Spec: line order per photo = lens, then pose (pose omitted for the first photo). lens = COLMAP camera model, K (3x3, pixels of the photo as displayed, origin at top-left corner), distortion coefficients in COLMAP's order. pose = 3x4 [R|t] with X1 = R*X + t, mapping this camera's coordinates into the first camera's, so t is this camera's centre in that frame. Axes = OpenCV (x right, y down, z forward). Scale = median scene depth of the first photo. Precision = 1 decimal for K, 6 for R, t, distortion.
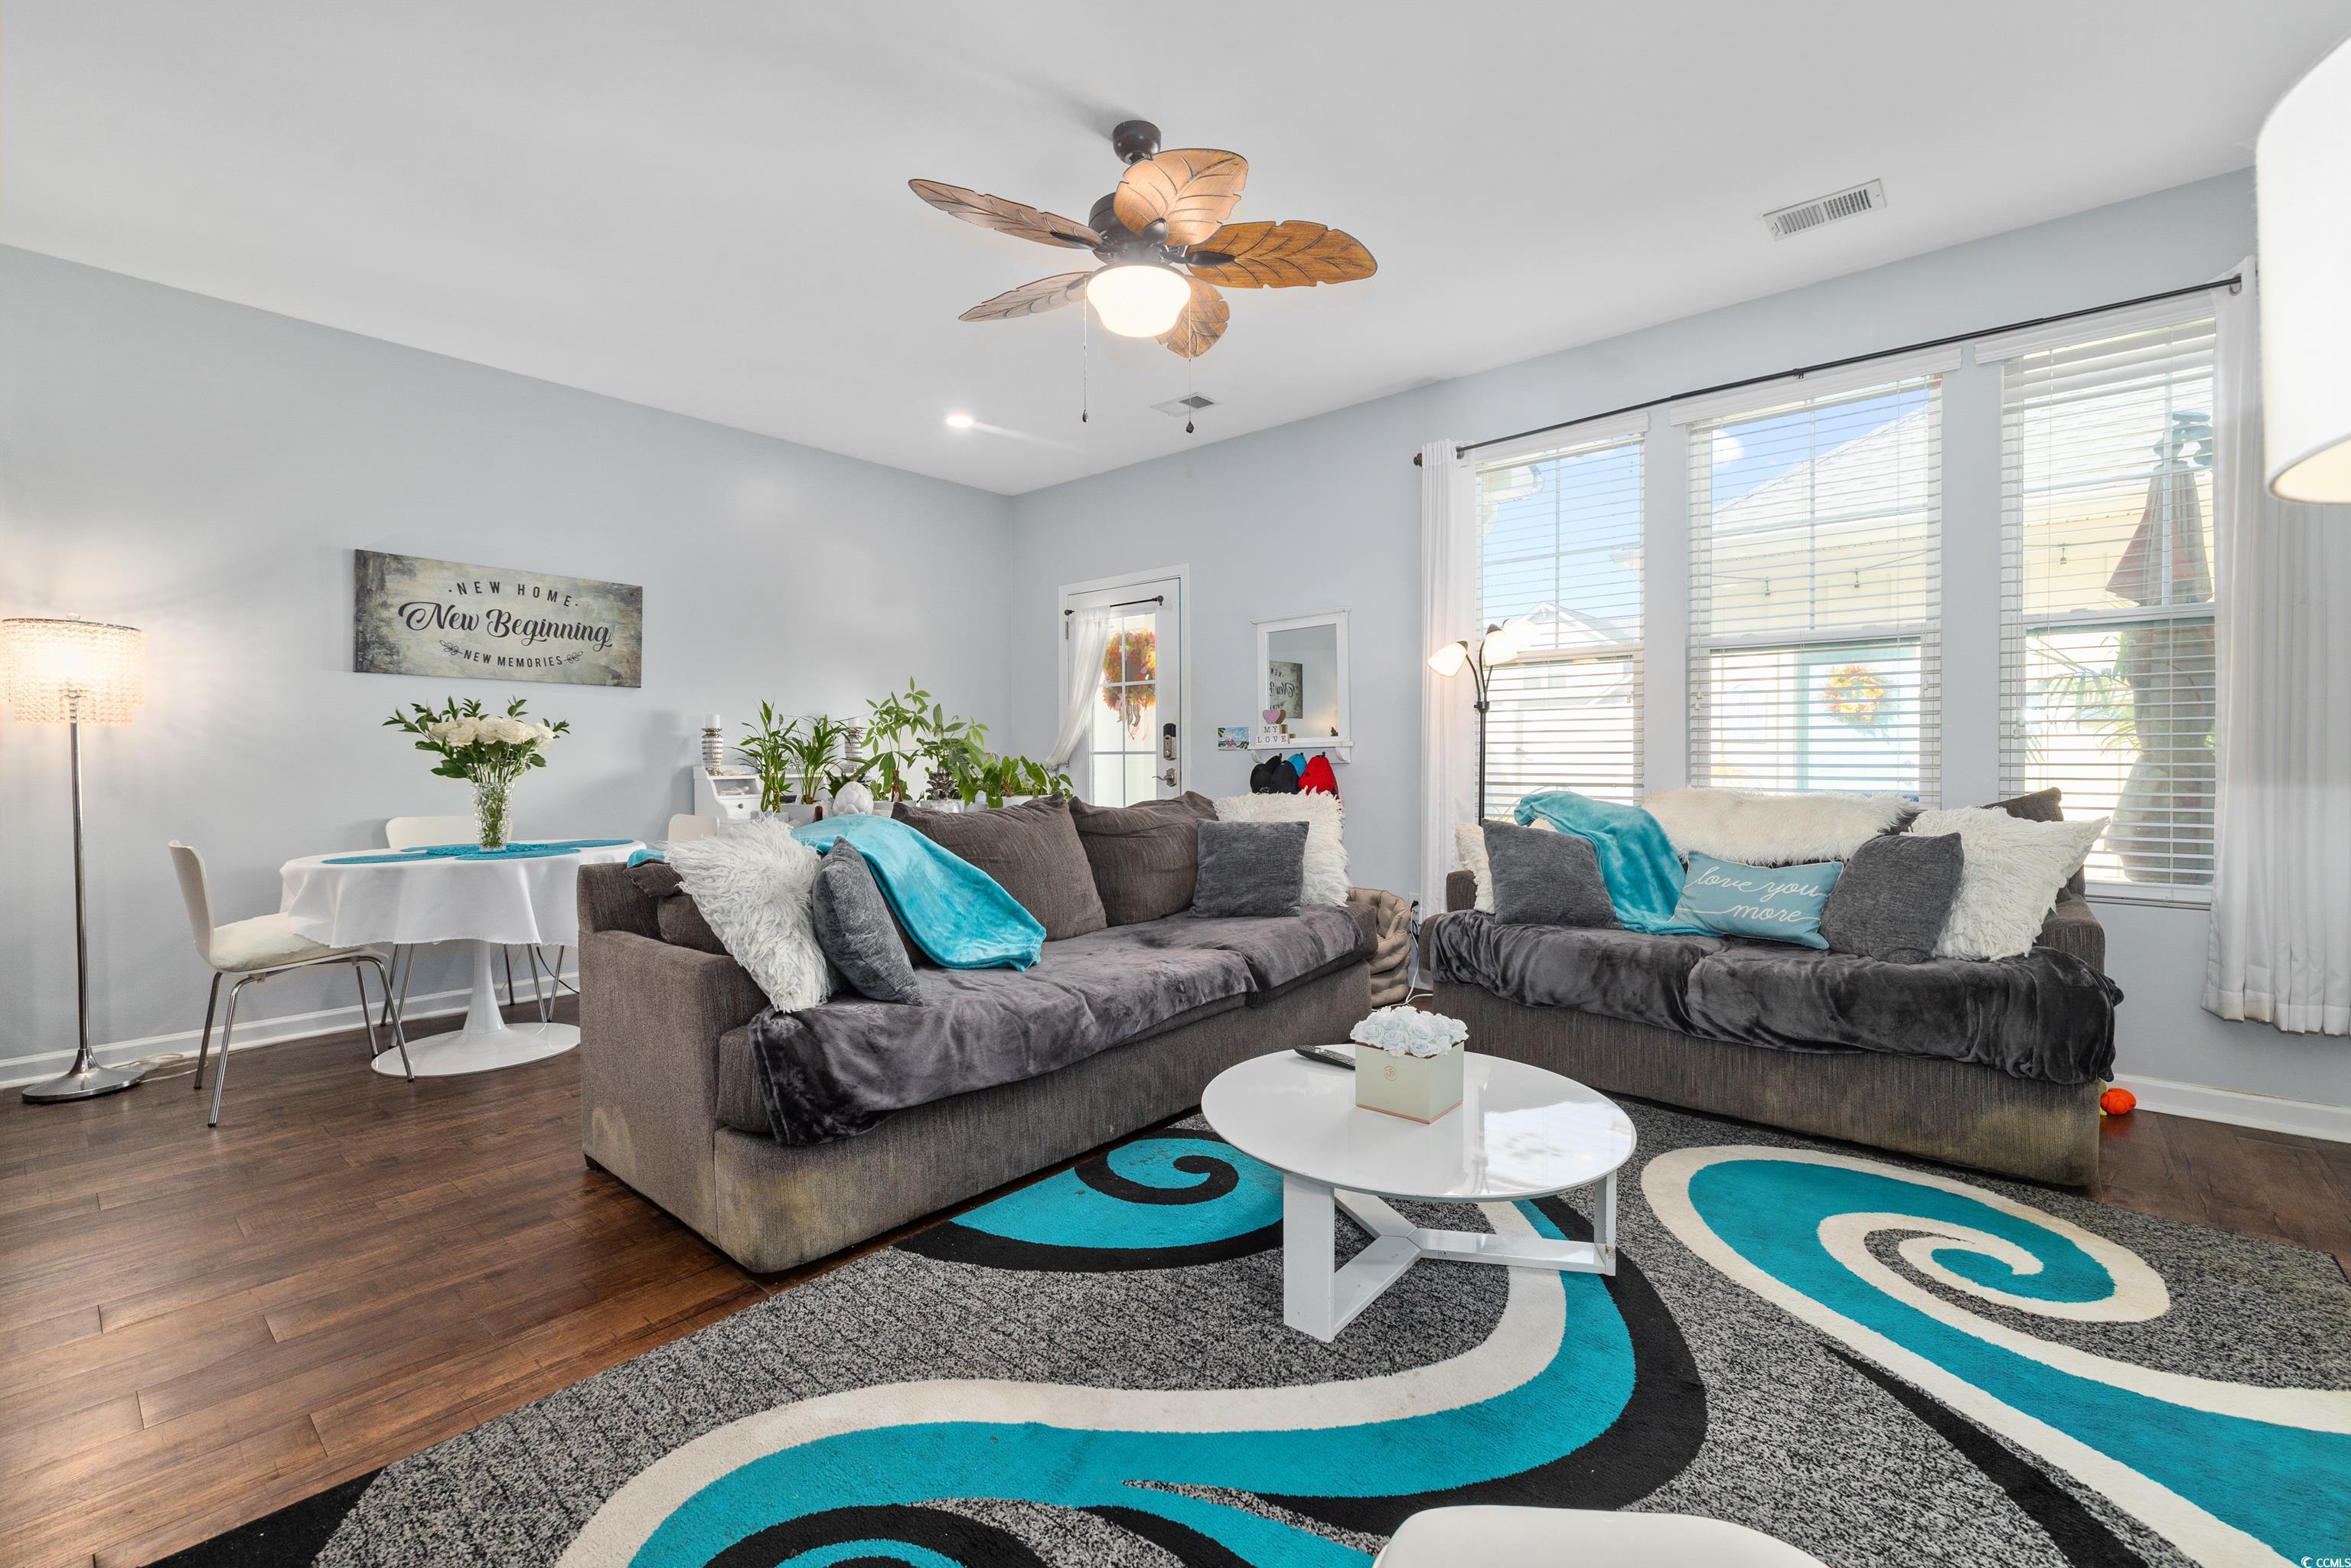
lens RADIAL K [[1000.9, 0, 1156.8], [0, 1000.9, 763.3], [0, 0, 1]] dist [0.002783, 0.000095]
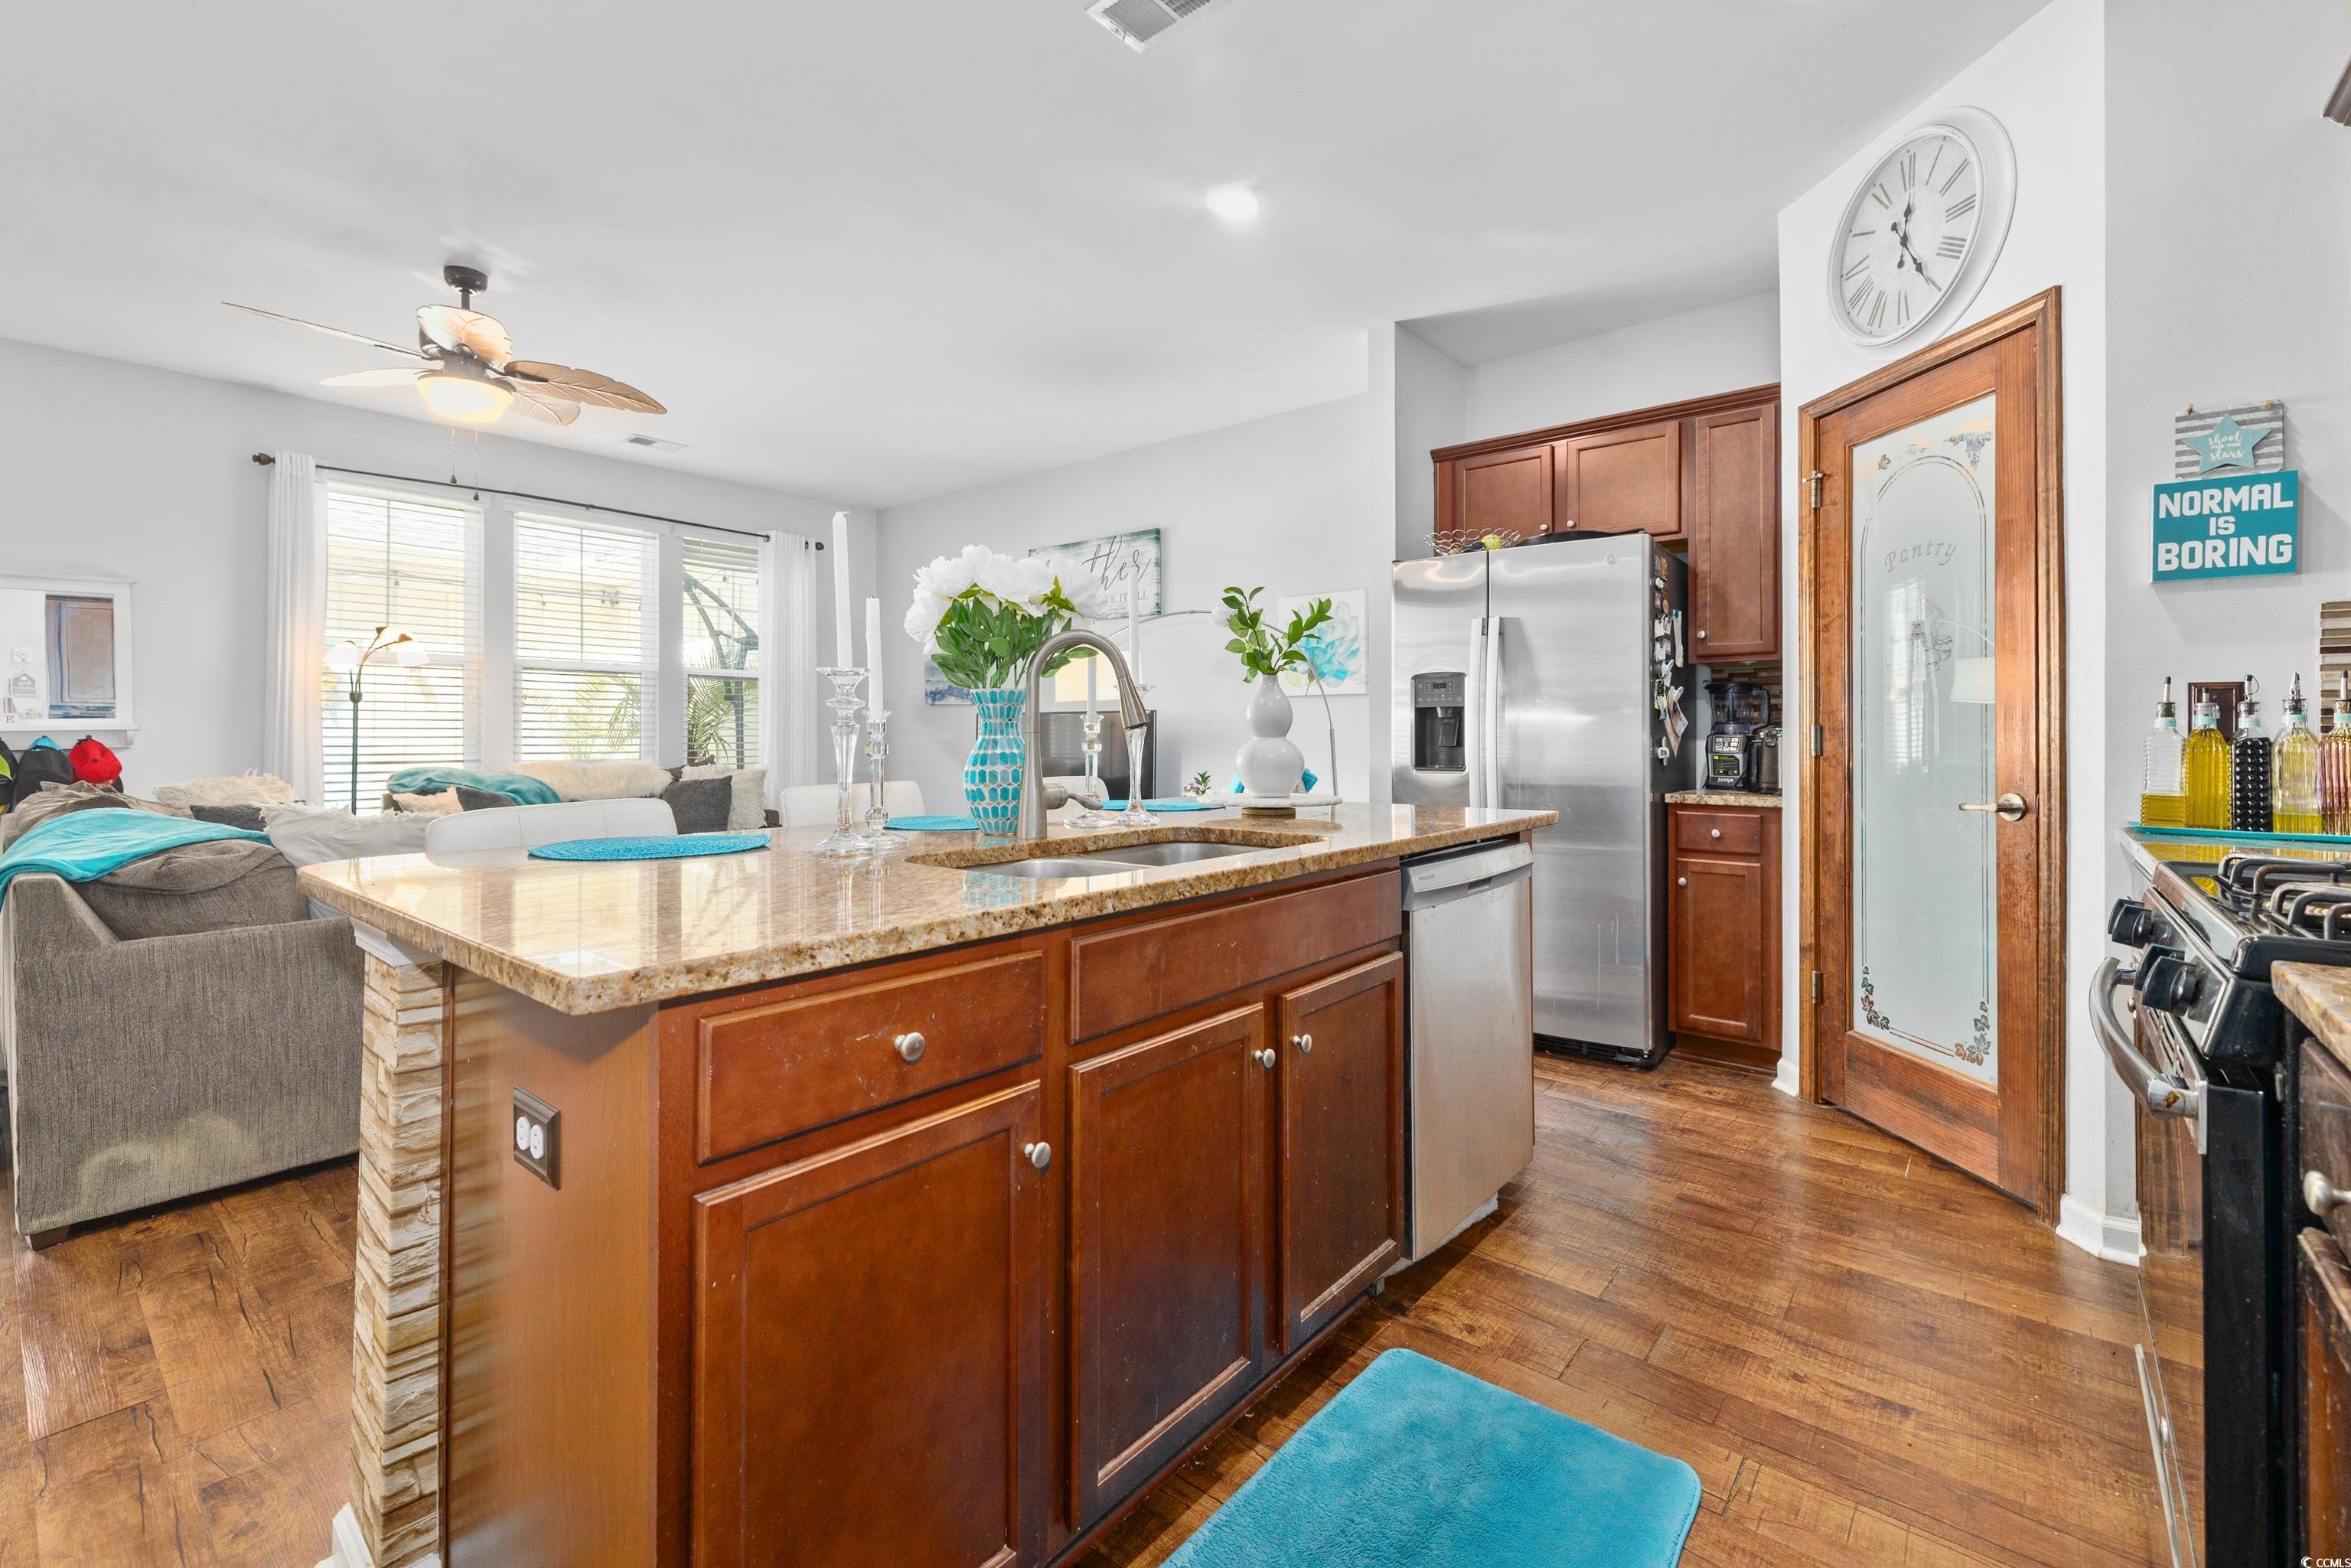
lens RADIAL K [[1000.9, 0, 1198.6], [0, 1000.9, 738.0], [0, 0, 1]] dist [0.002783, 0.000095]
pose [[-0.036198, -0.002098, 0.999342, -0.894307], [0.006730, 0.999975, 0.002343, -0.004885], [-0.999322, 0.006811, -0.036183, 0.051315]]
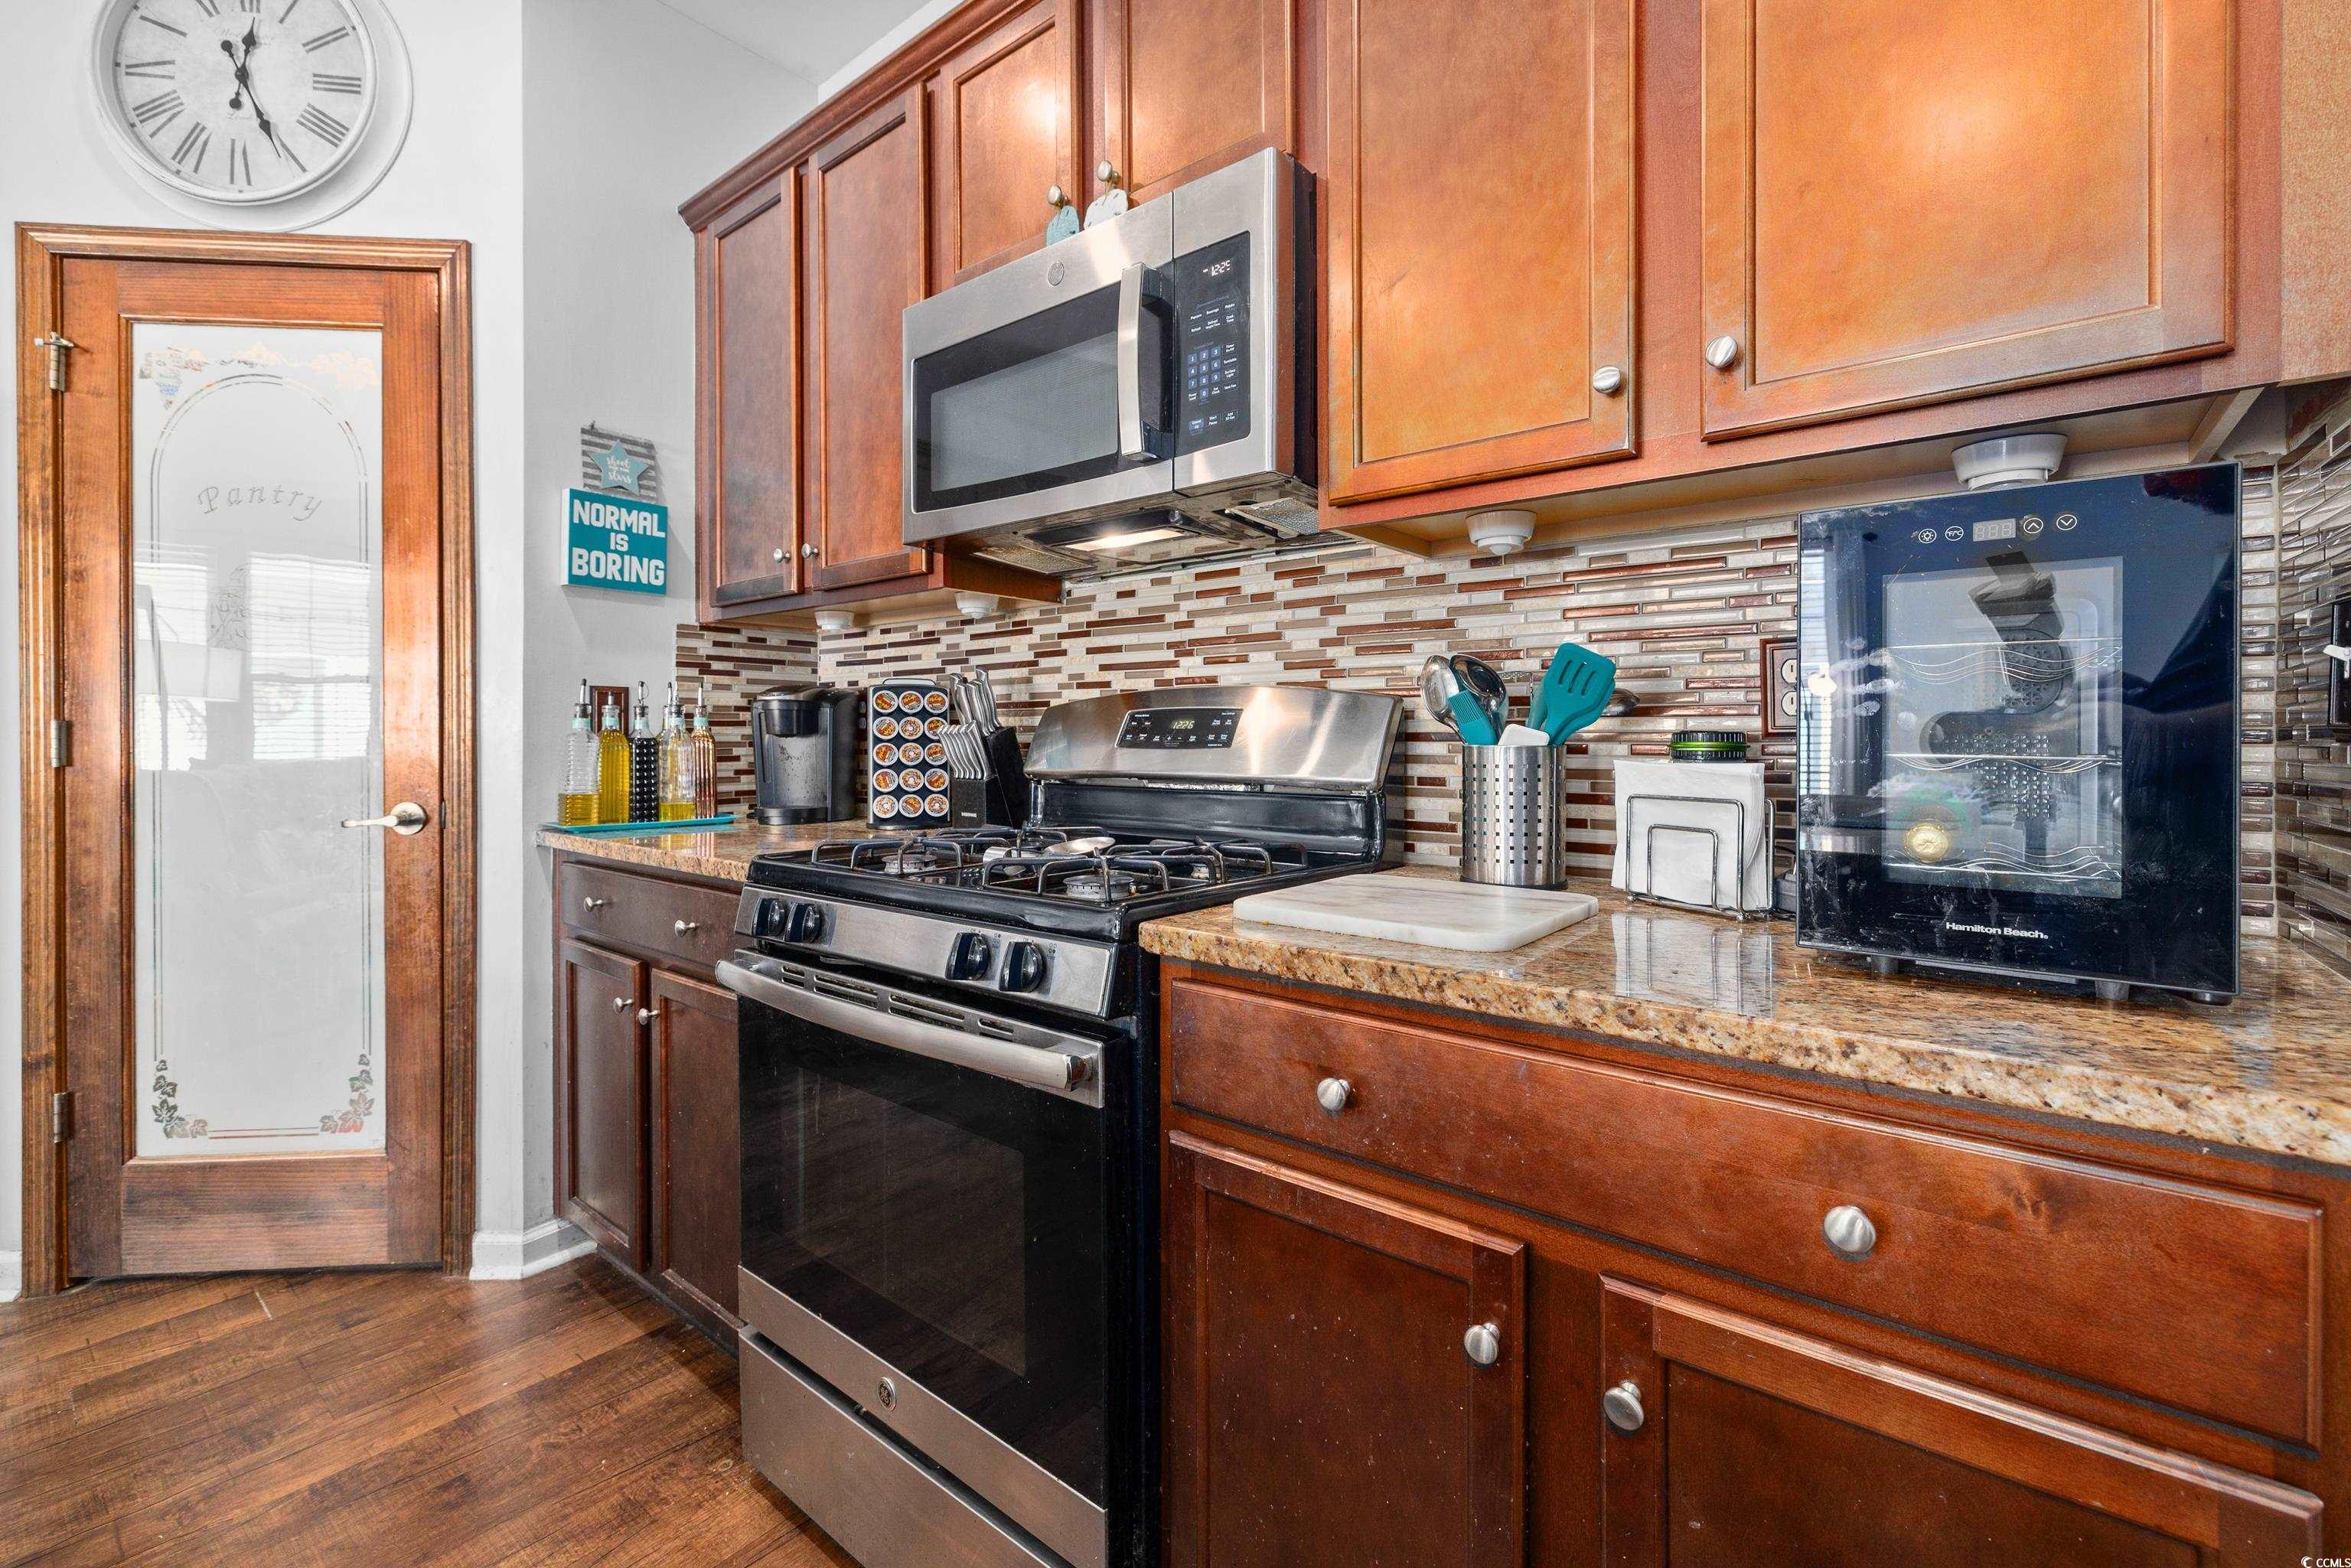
lens RADIAL K [[1000.9, 0, 1150.5], [0, 1000.9, 744.7], [0, 0, 1]] dist [0.002783, 0.000095]
pose [[-0.999716, 0.000874, -0.023798, -0.692971], [0.000569, 0.999917, 0.012844, -0.003592], [0.023807, 0.012827, -0.999634, 0.070744]]
